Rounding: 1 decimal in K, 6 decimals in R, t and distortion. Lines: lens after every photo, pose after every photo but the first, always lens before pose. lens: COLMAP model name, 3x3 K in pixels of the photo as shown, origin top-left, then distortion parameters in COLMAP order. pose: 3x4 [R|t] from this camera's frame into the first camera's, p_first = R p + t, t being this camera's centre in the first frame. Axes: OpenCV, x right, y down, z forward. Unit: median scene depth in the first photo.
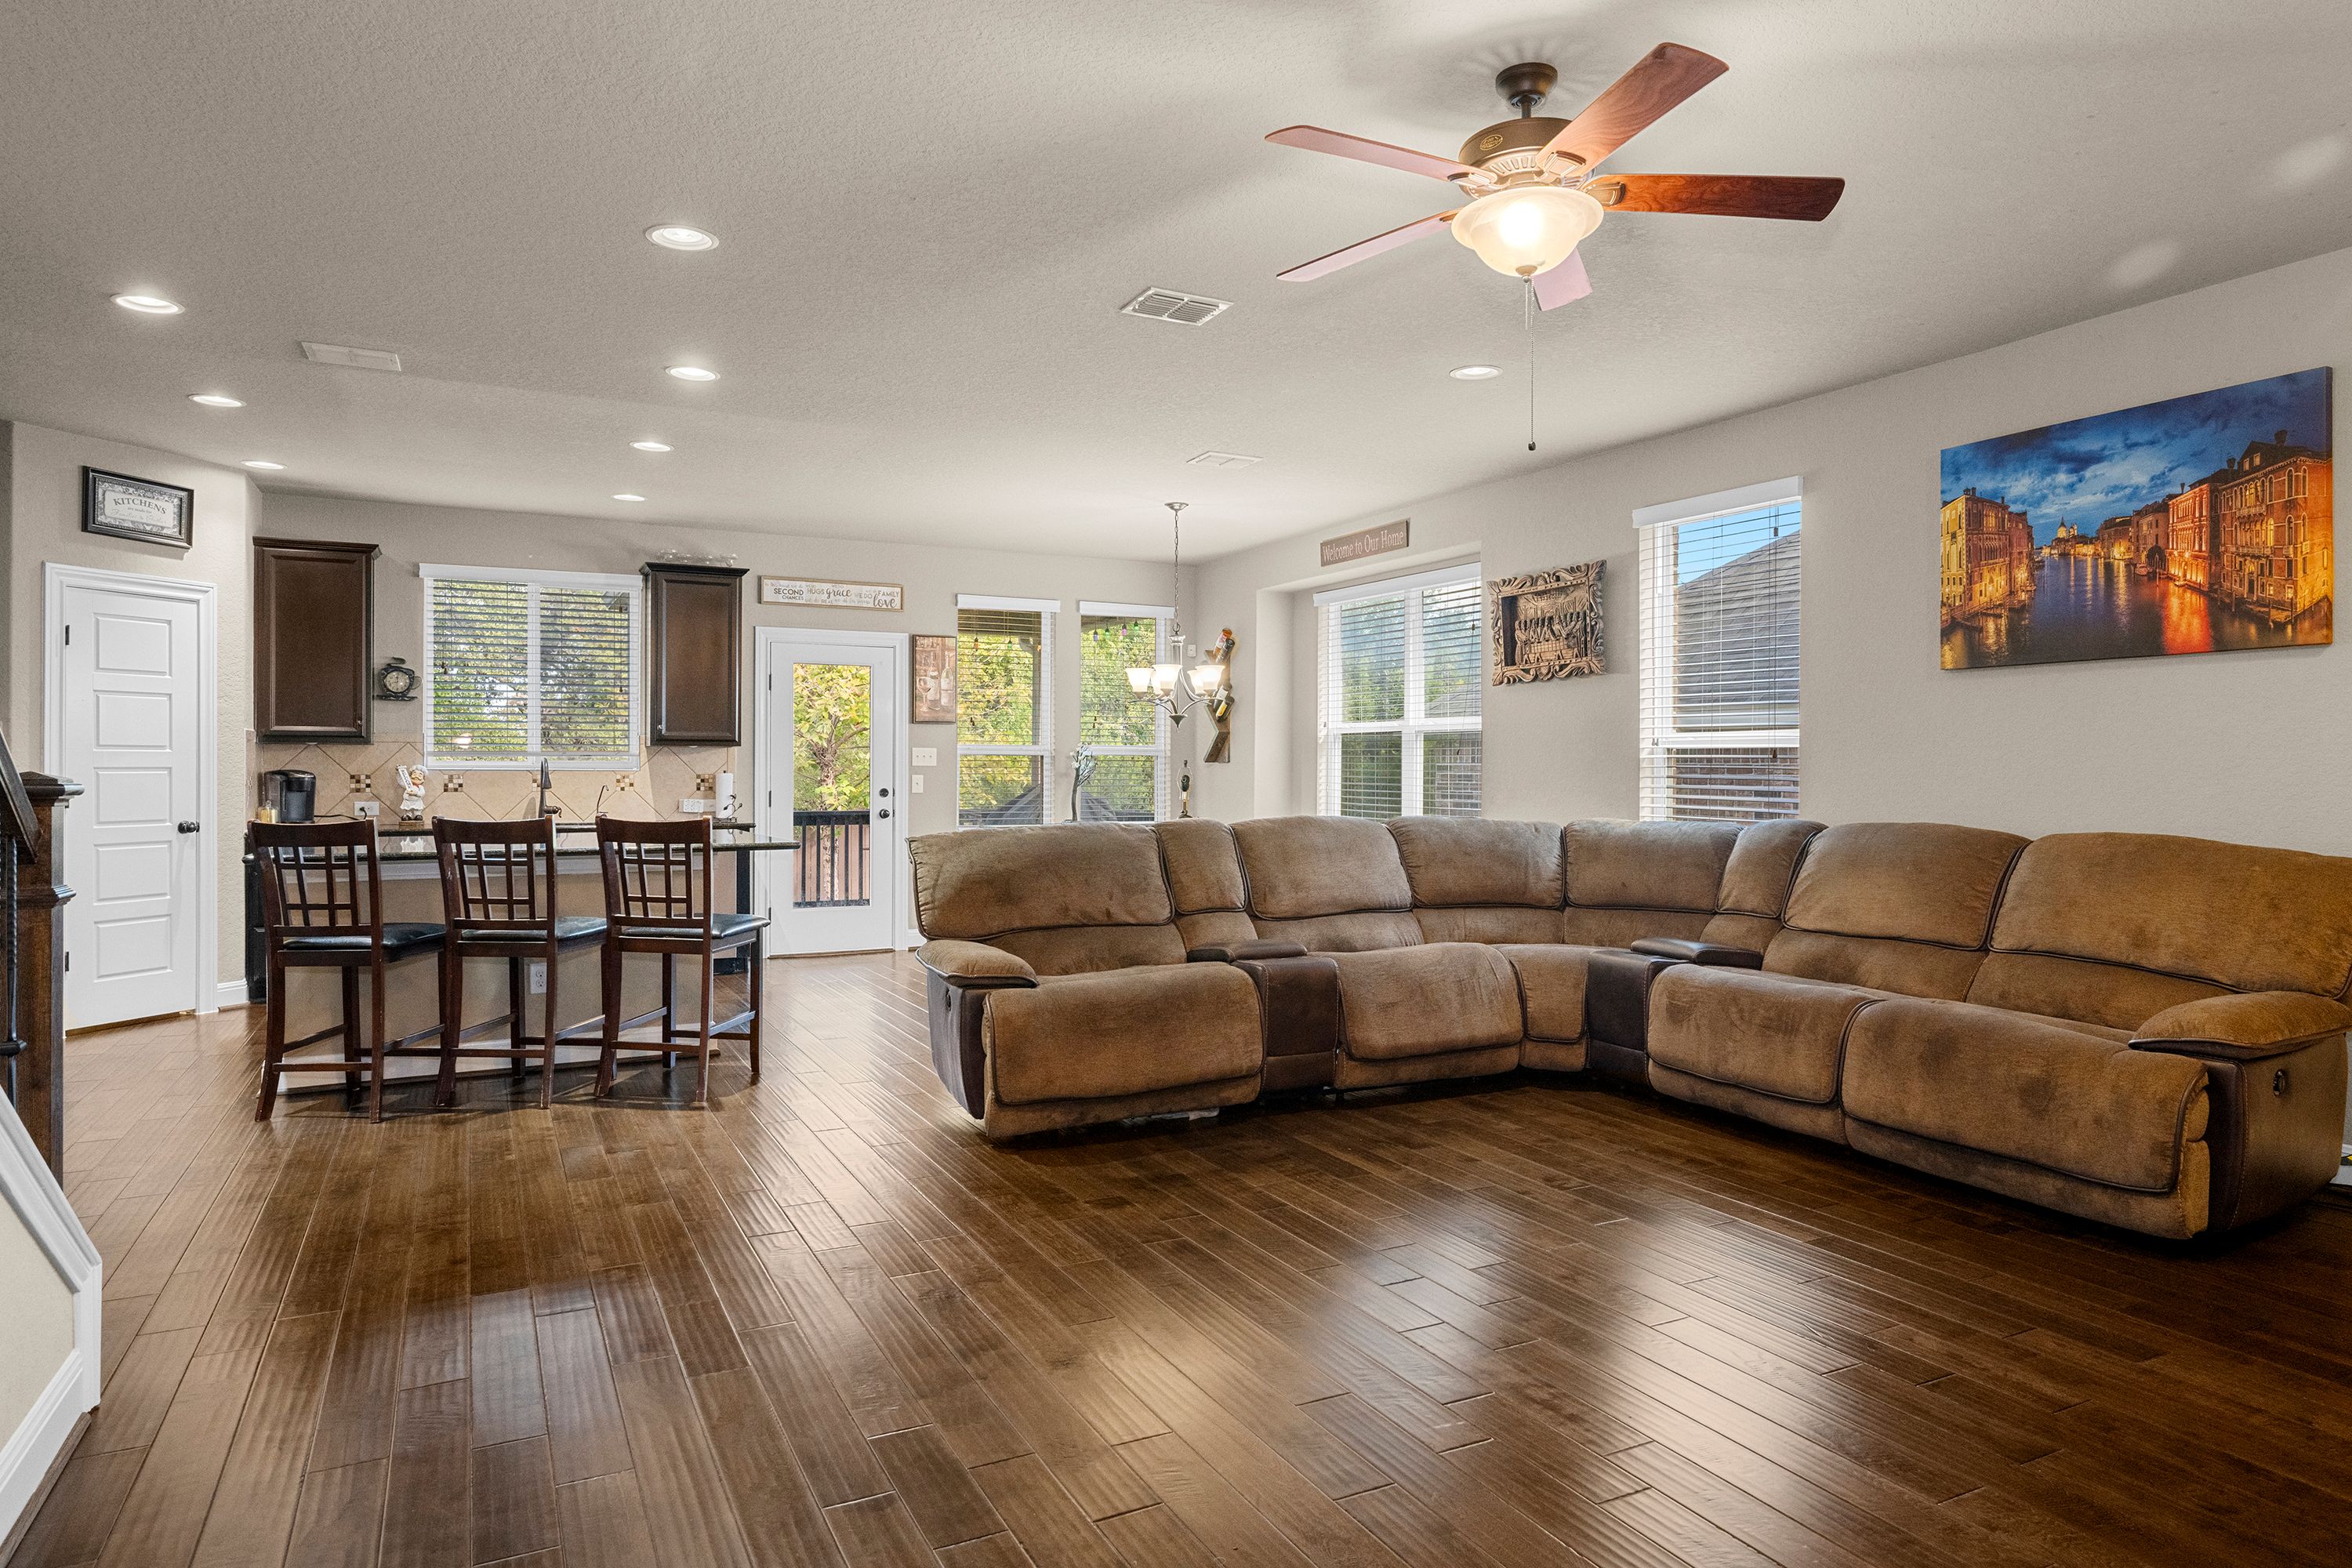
lens RADIAL K [[1381.0, 0, 1180.6], [0, 1381.0, 775.9], [0, 0, 1]] dist [-0.000001, -0.001871]
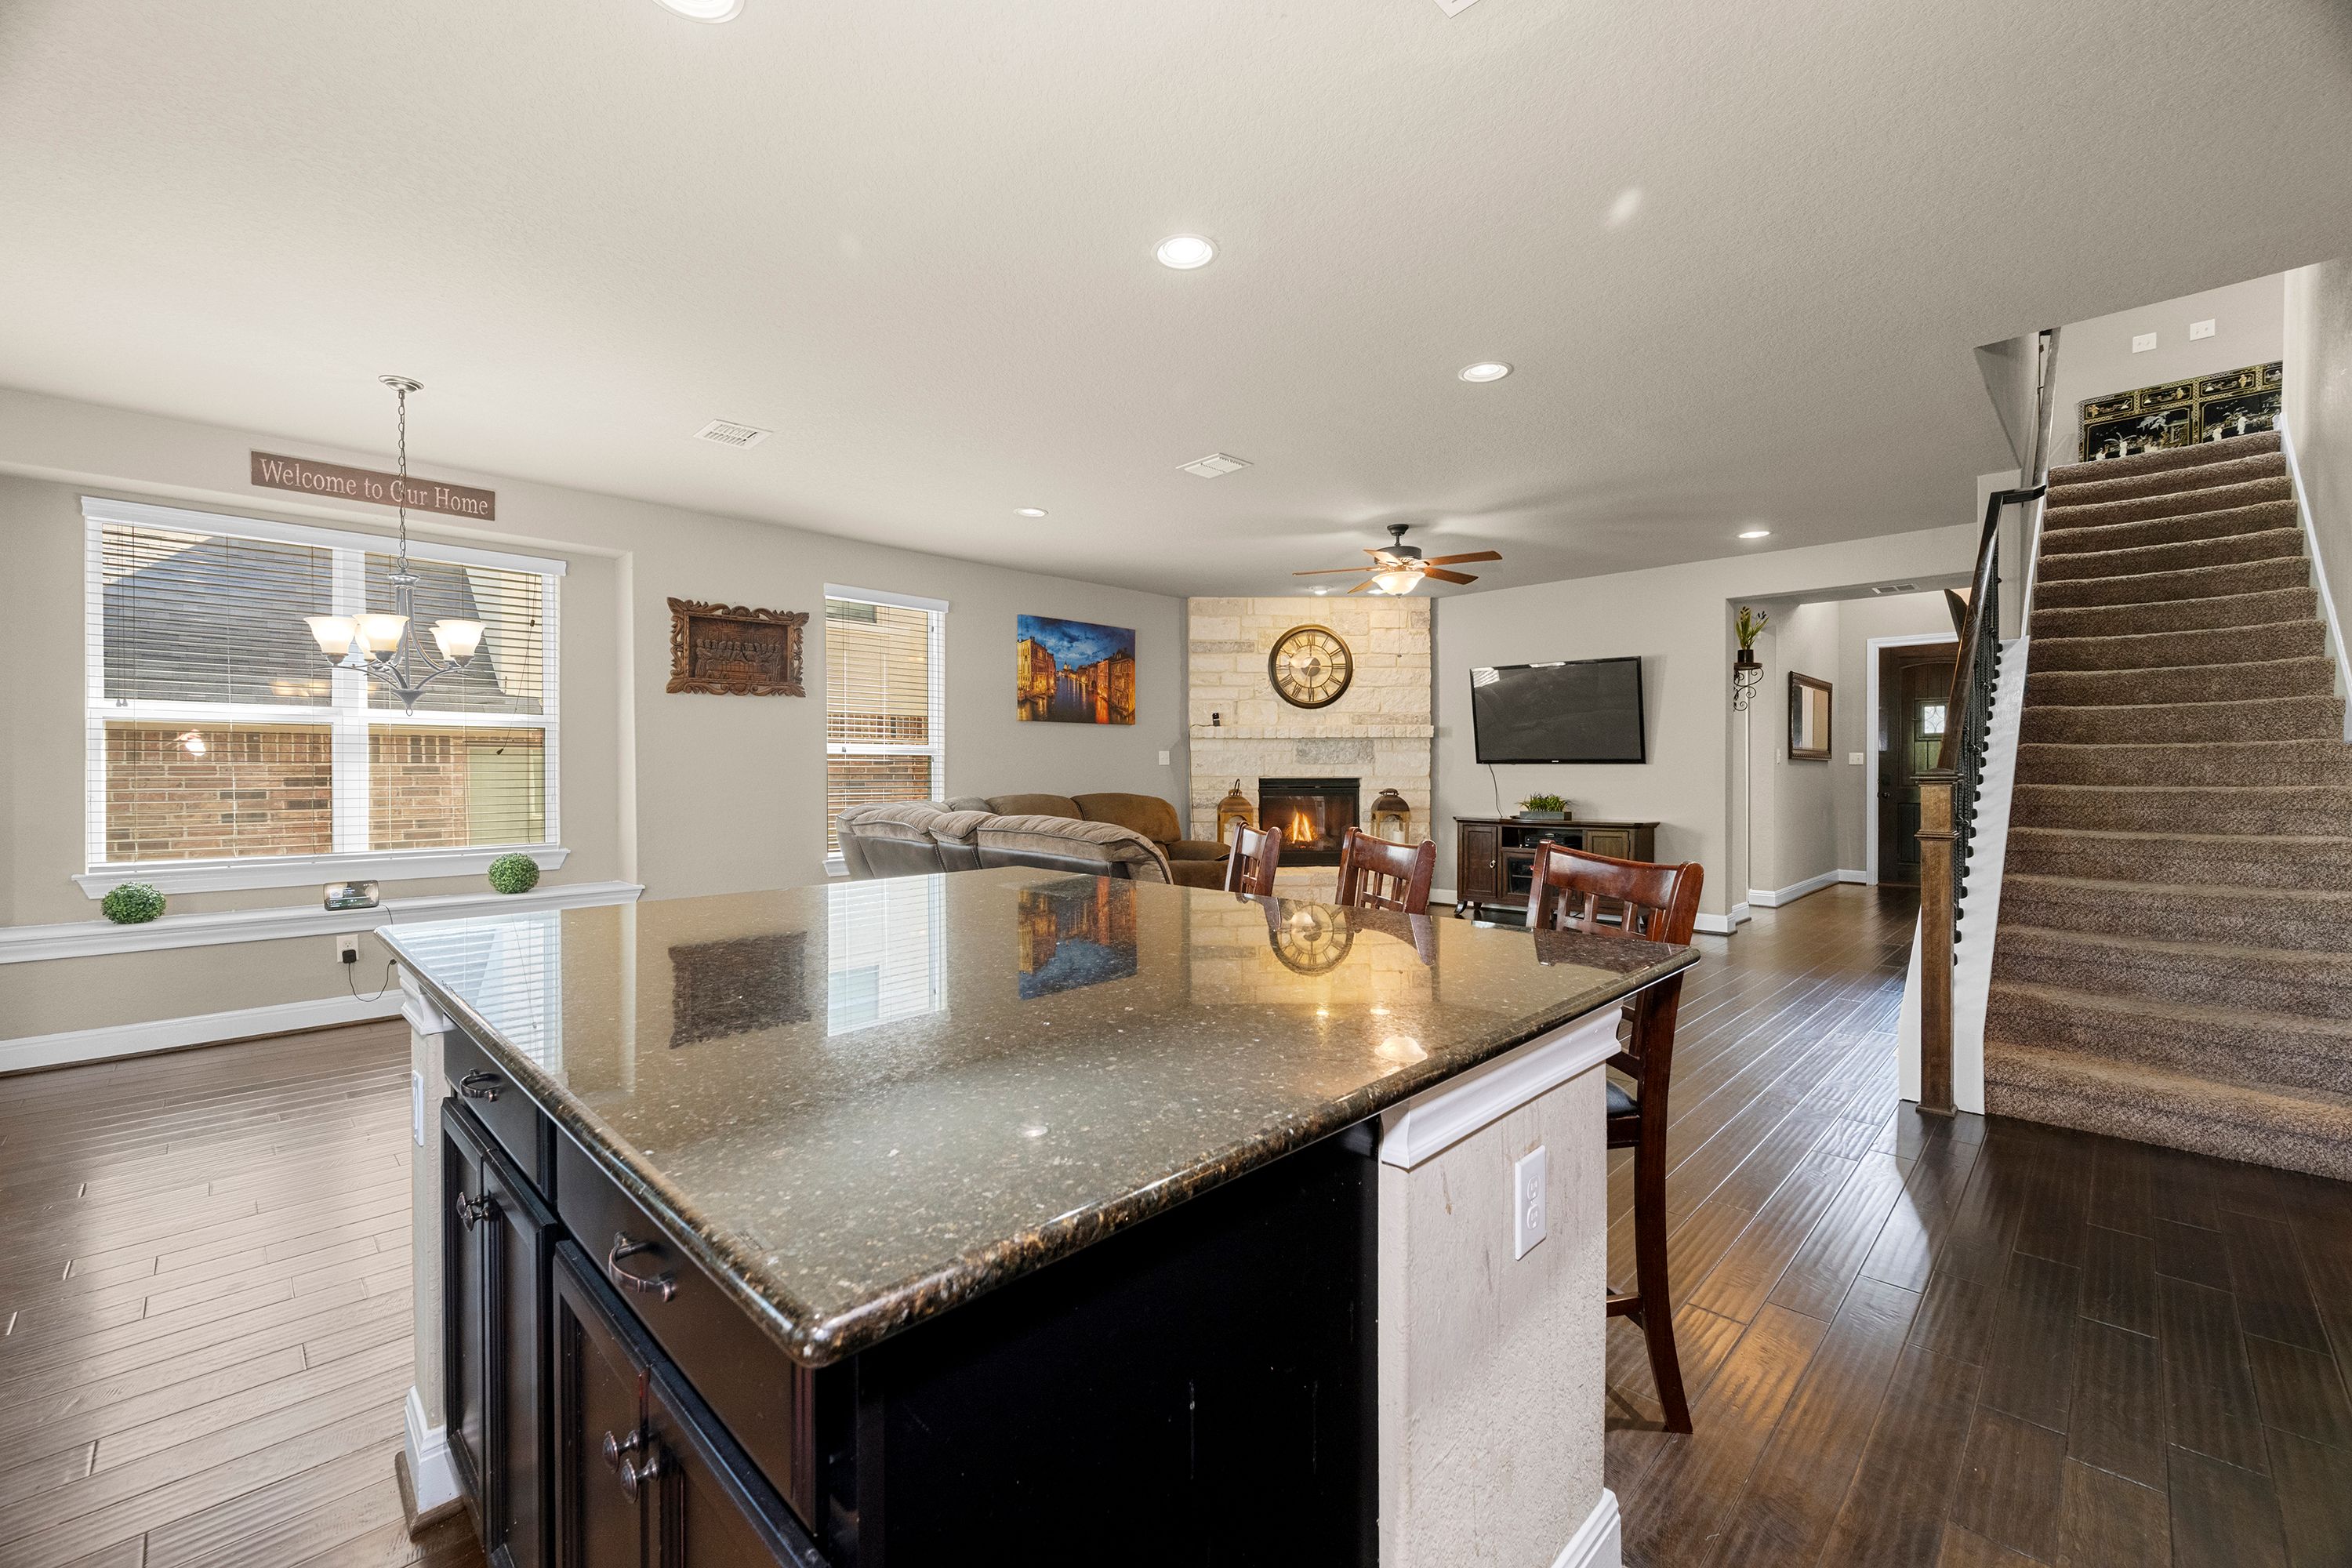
lens RADIAL K [[969.5, 0, 1171.1], [0, 969.5, 779.5], [0, 0, 1]] dist [-0.001705, 0.001144]
pose [[-0.303120, -0.008593, 0.952914, -0.873678], [0.008308, 0.999898, 0.011660, -0.002315], [-0.952916, 0.011452, -0.303018, 1.177265]]
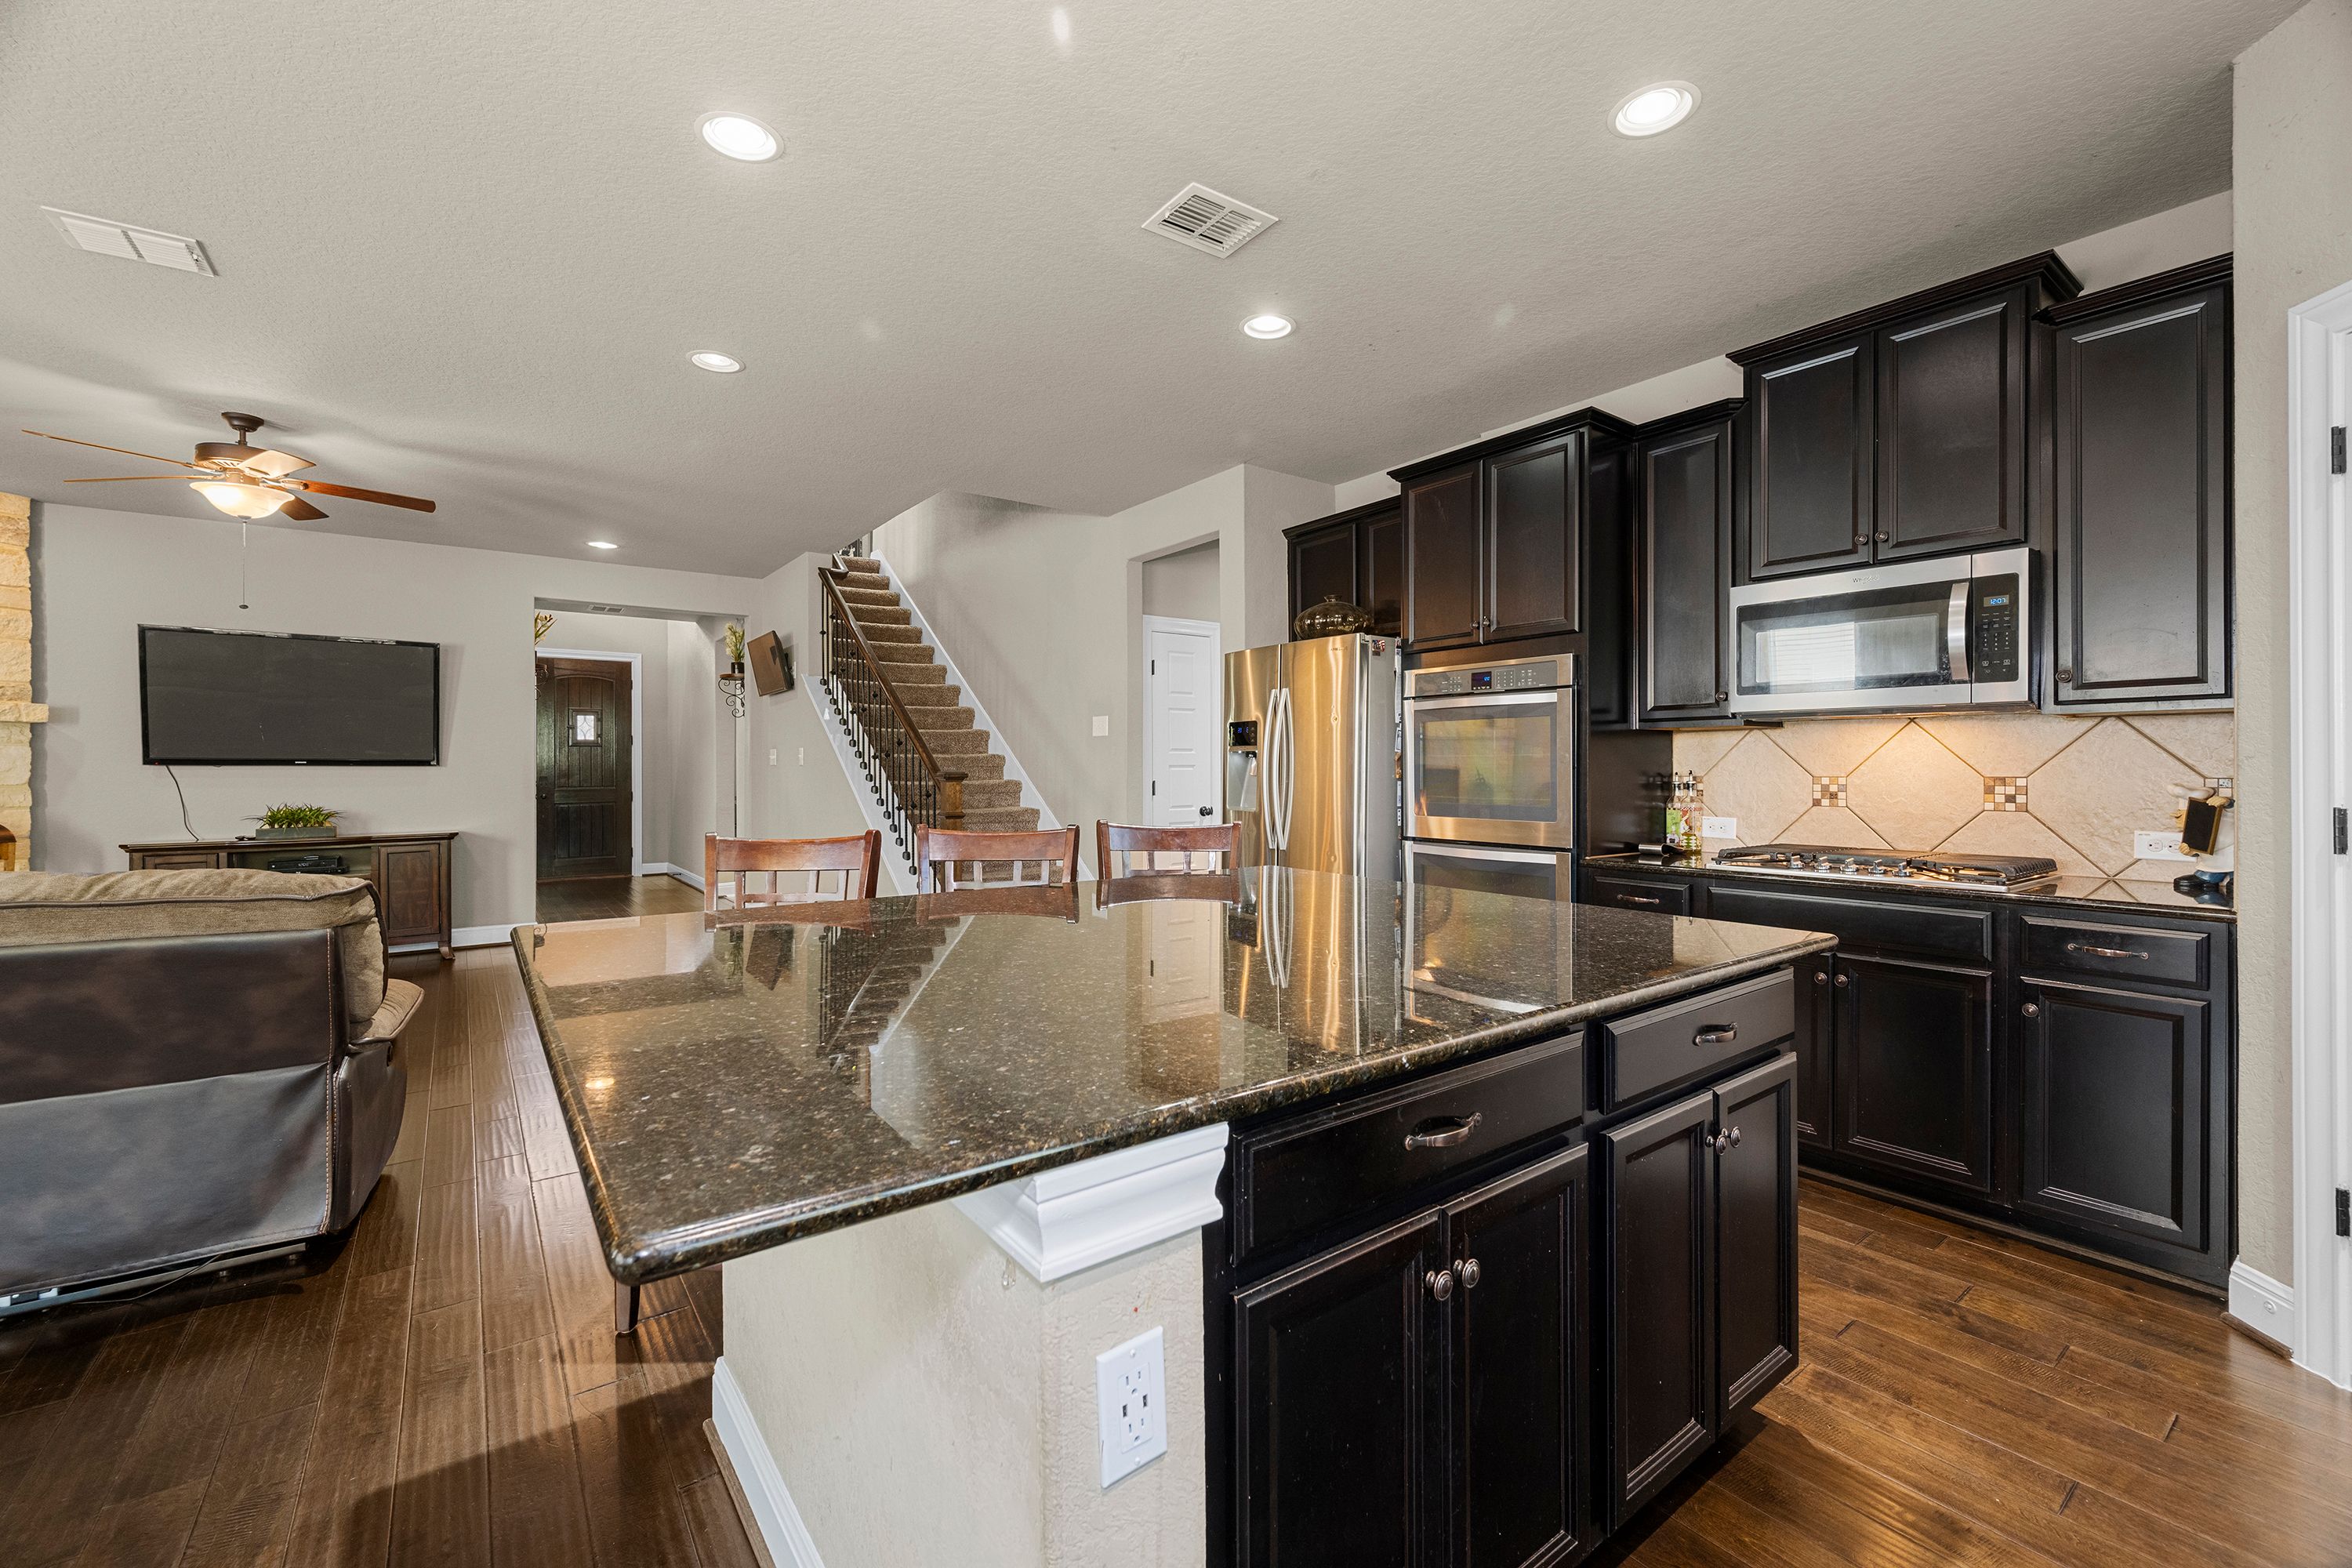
lens RADIAL K [[969.5, 0, 1187.8], [0, 969.5, 775.4], [0, 0, 1]] dist [-0.001705, 0.001144]
pose [[-0.986369, 0.002987, -0.164523, -0.482150], [0.000742, 0.999906, 0.013707, -0.007101], [0.164549, 0.013398, -0.986278, 1.472166]]
